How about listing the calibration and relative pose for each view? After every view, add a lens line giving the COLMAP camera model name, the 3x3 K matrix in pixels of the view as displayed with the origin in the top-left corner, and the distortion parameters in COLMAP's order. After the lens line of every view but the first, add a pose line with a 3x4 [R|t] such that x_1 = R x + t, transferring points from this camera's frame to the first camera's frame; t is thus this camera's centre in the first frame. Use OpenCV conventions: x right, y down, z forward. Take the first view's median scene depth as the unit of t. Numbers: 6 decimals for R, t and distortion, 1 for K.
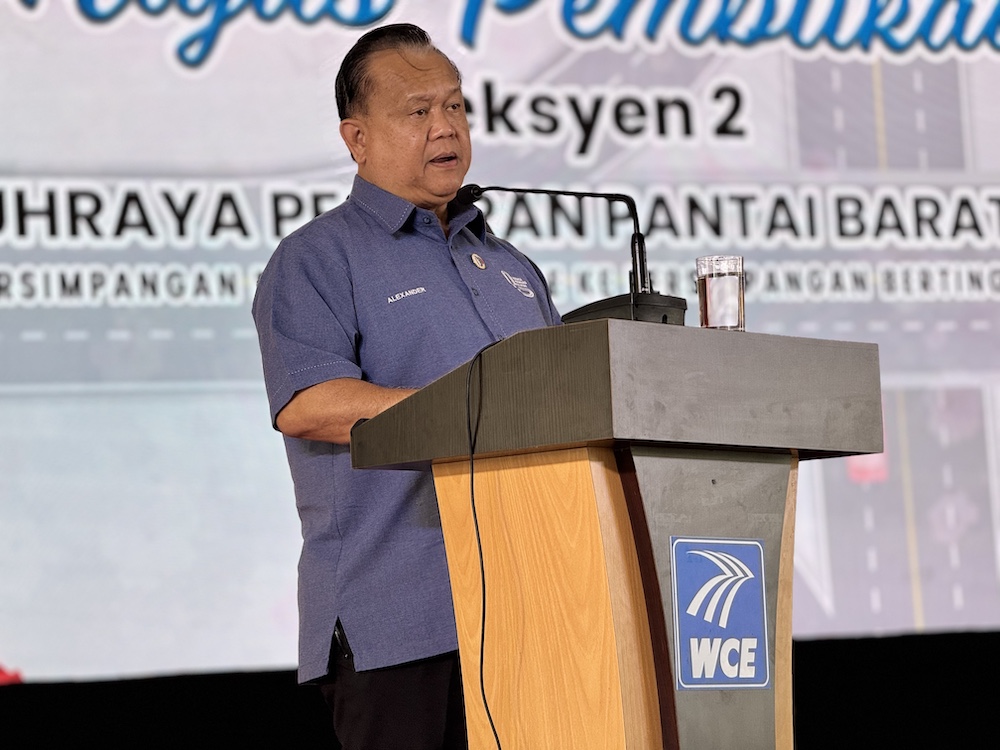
lens RADIAL K [[3484.4, 0, 472.8], [0, 3484.4, 374.7], [0, 0, 1]] dist [0.157153, 1.856077]
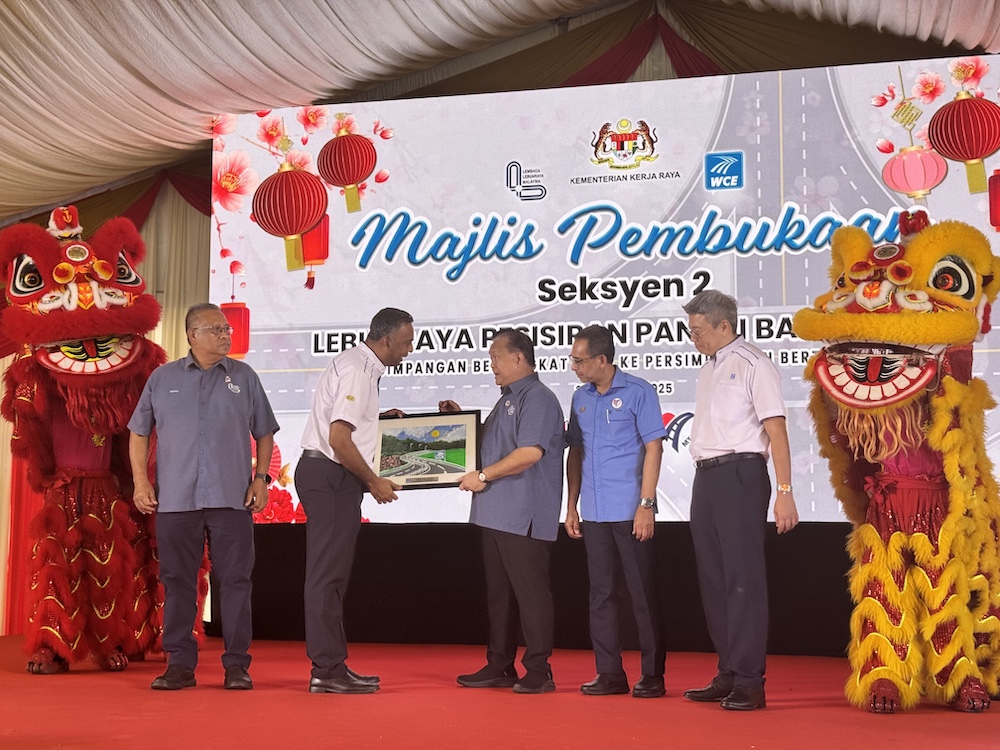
lens RADIAL K [[1383.2, 0, 490.8], [0, 1383.2, 373.4], [0, 0, 1]] dist [0.163096, -0.334846]
pose [[0.788140, -0.016269, -0.615280, 0.521973], [0.007379, 0.999829, -0.016984, -0.004257], [0.615451, 0.008846, 0.788125, 0.227399]]
